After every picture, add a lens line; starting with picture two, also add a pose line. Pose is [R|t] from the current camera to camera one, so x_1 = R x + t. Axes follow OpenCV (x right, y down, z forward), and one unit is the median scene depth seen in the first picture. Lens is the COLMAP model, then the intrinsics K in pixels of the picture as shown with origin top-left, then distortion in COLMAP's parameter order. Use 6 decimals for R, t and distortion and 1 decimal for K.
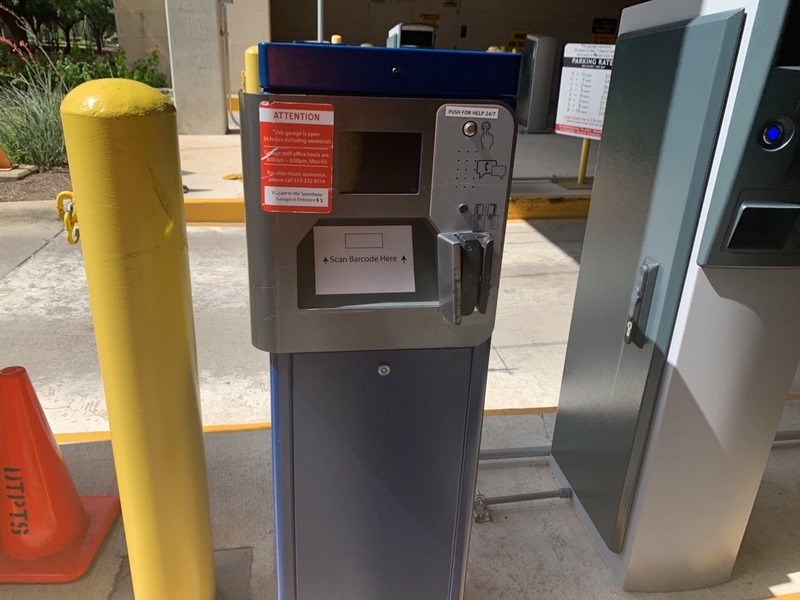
lens RADIAL K [[607.1, 0, 390.6], [0, 607.1, 288.7], [0, 0, 1]] dist [-0.003537, 0.012512]
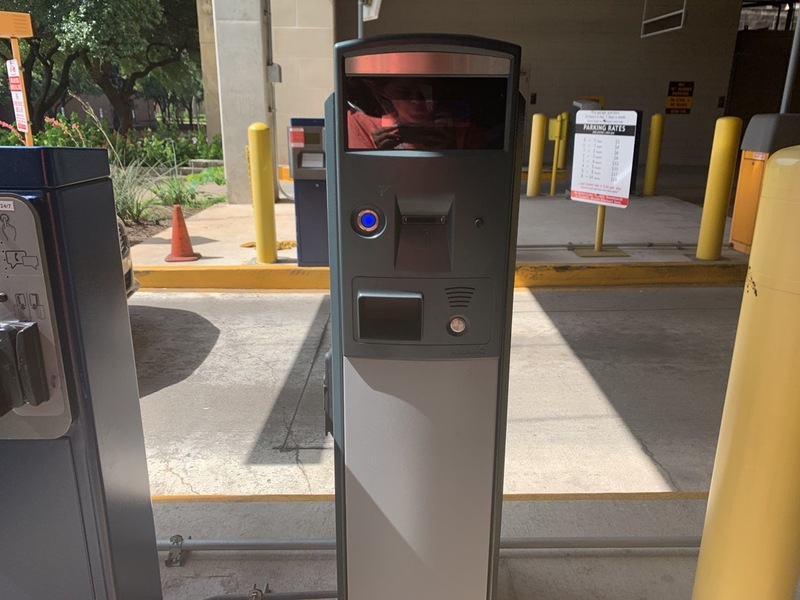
lens RADIAL K [[607.1, 0, 405.0], [0, 607.1, 298.4], [0, 0, 1]] dist [-0.003537, 0.012512]
pose [[0.990743, 0.010355, -0.135352, 0.148926], [-0.022047, 0.996122, -0.085171, -0.009990], [0.133945, 0.087366, 0.987130, 0.016643]]
